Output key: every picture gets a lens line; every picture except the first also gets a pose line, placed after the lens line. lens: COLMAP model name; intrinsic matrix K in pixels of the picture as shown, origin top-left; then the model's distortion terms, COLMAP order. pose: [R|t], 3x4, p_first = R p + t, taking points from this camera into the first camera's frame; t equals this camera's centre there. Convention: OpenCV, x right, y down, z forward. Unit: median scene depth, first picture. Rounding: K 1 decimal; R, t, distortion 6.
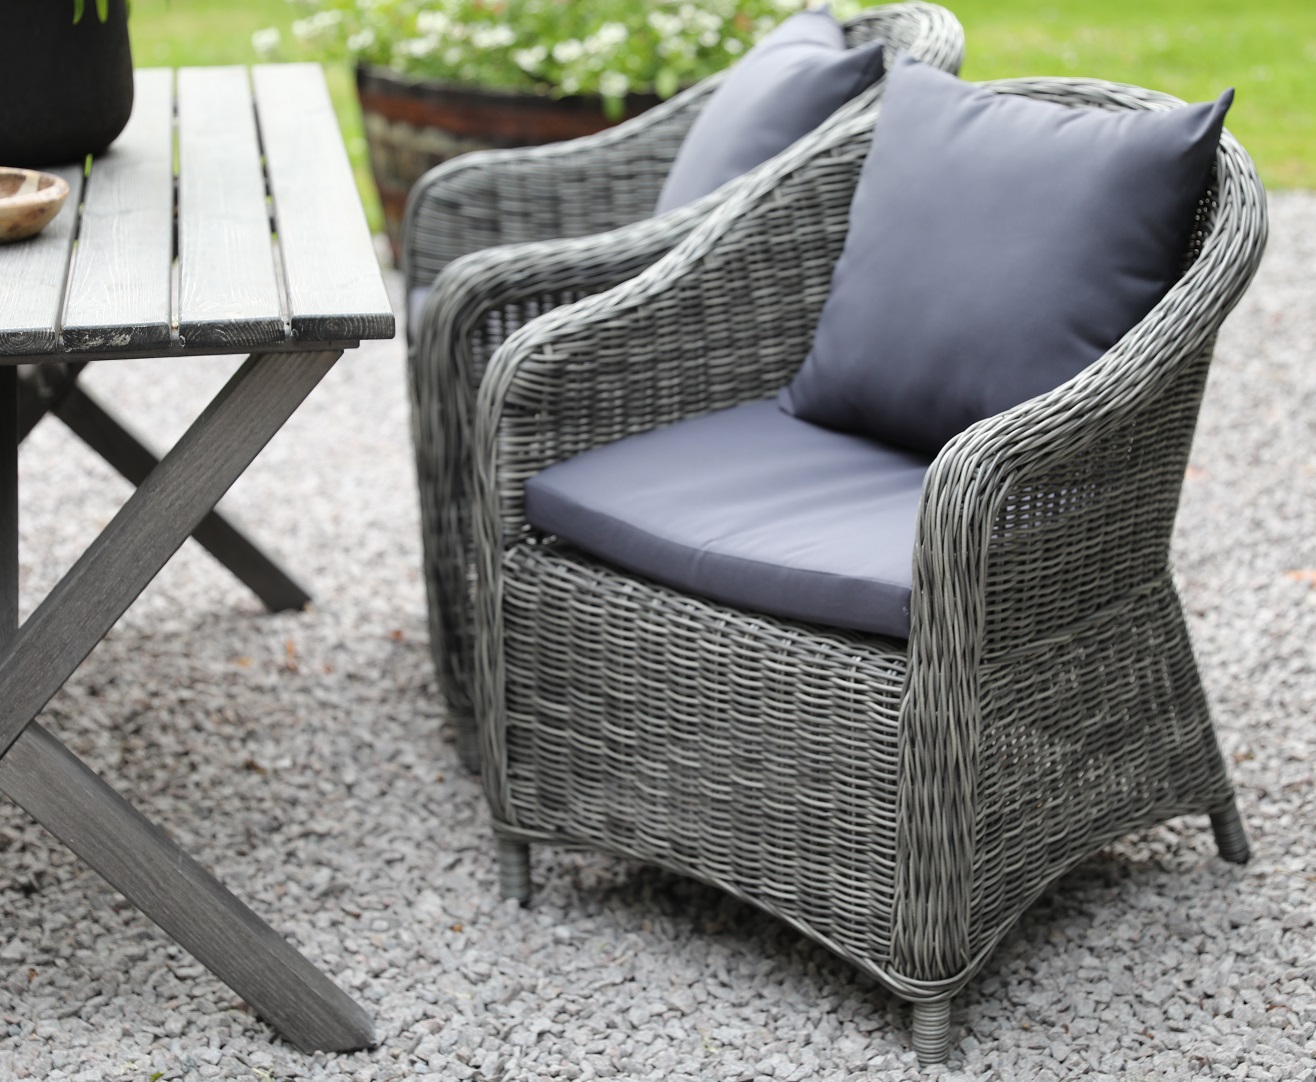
lens RADIAL K [[2966.7, 0, 683.9], [0, 2966.7, 537.3], [0, 0, 1]] dist [0.171690, 0.000000]
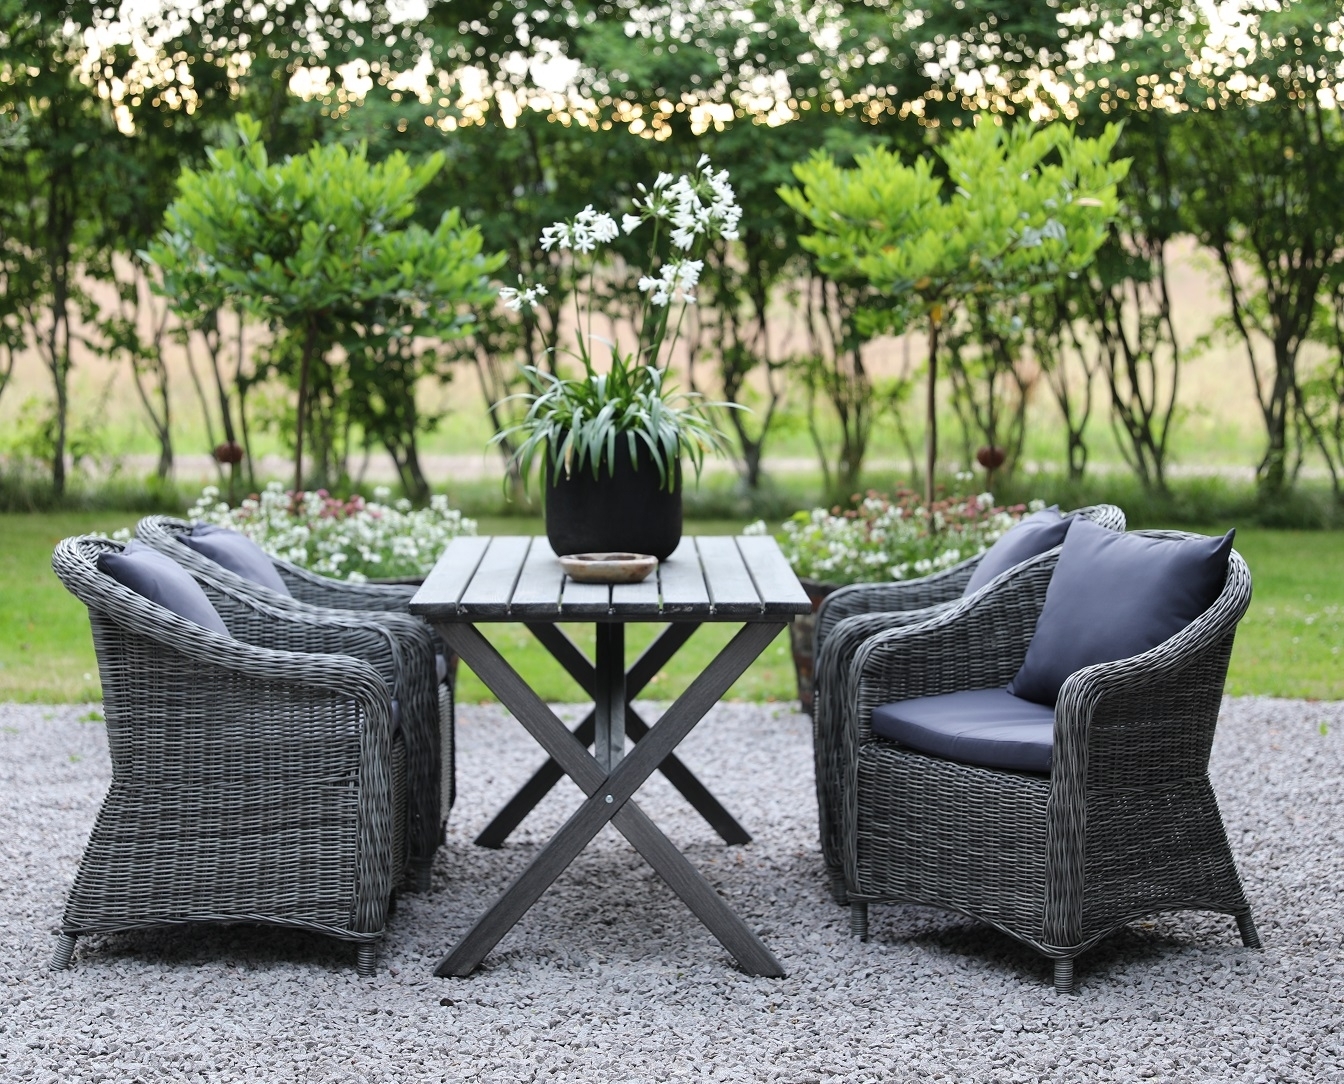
lens RADIAL K [[3509.8, 0, 672.1], [0, 3509.8, 534.4], [0, 0, 1]] dist [0.294637, 0.000000]
pose [[0.990927, 0.026154, -0.131835, 0.121375], [-0.055886, 0.972248, -0.227180, 0.408487], [0.122235, 0.232486, 0.964888, -1.316319]]
